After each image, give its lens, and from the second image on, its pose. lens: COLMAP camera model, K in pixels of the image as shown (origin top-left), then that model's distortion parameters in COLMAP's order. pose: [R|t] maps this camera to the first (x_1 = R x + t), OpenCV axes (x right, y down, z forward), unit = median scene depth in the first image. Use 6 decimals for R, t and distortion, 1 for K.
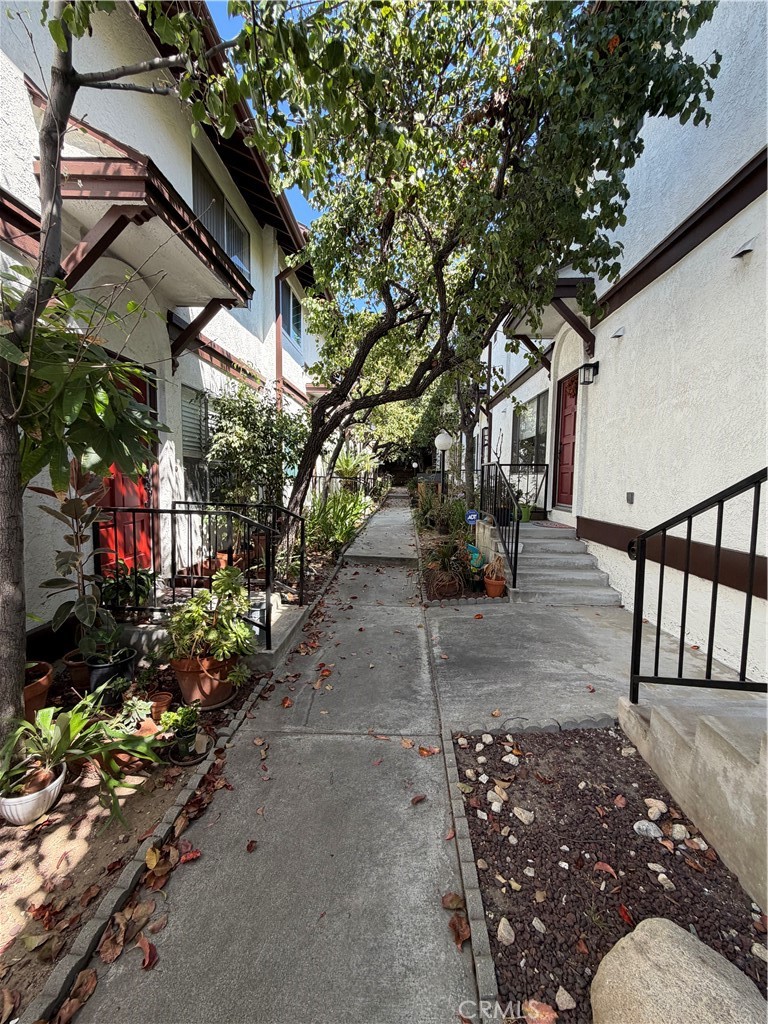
lens RADIAL K [[409.6, 0, 383.9], [0, 409.6, 509.6], [0, 0, 1]] dist [-0.000947, 0.000772]
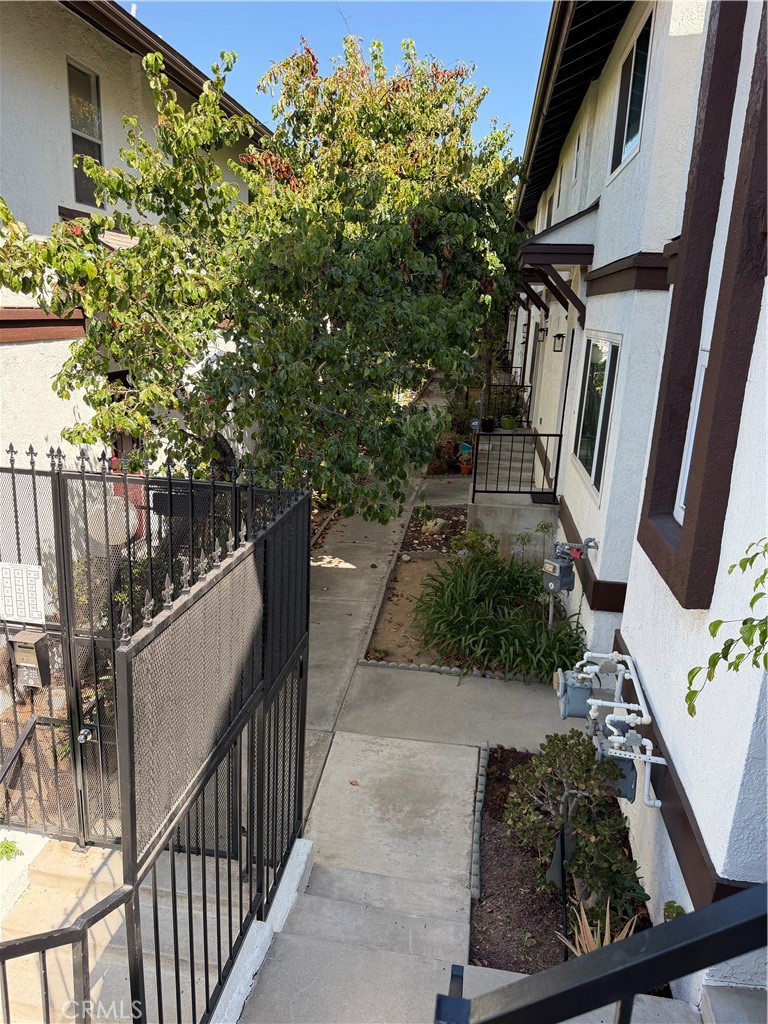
lens RADIAL K [[720.0, 0, 384.0], [0, 720.0, 510.6], [0, 0, 1]] dist [0.097980, -0.142620]
pose [[0.995351, 0.053851, -0.079848, 0.184459], [-0.037930, 0.981253, 0.188954, -0.212821], [0.088526, -0.185047, 0.978734, -2.127598]]
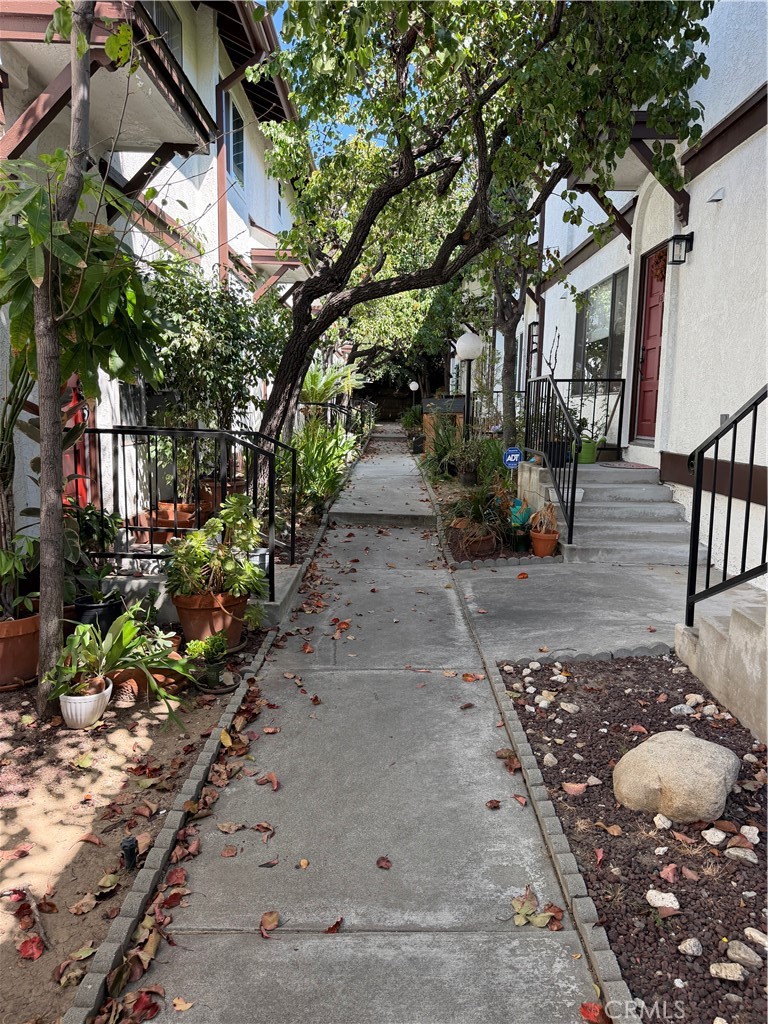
lens RADIAL K [[720.0, 0, 384.0], [0, 720.0, 510.6], [0, 0, 1]] dist [0.097980, -0.142620]
pose [[0.999068, -0.005403, 0.042824, -0.080773], [0.002793, 0.998147, 0.060777, 0.049300], [-0.043074, -0.060601, 0.997232, -0.310339]]
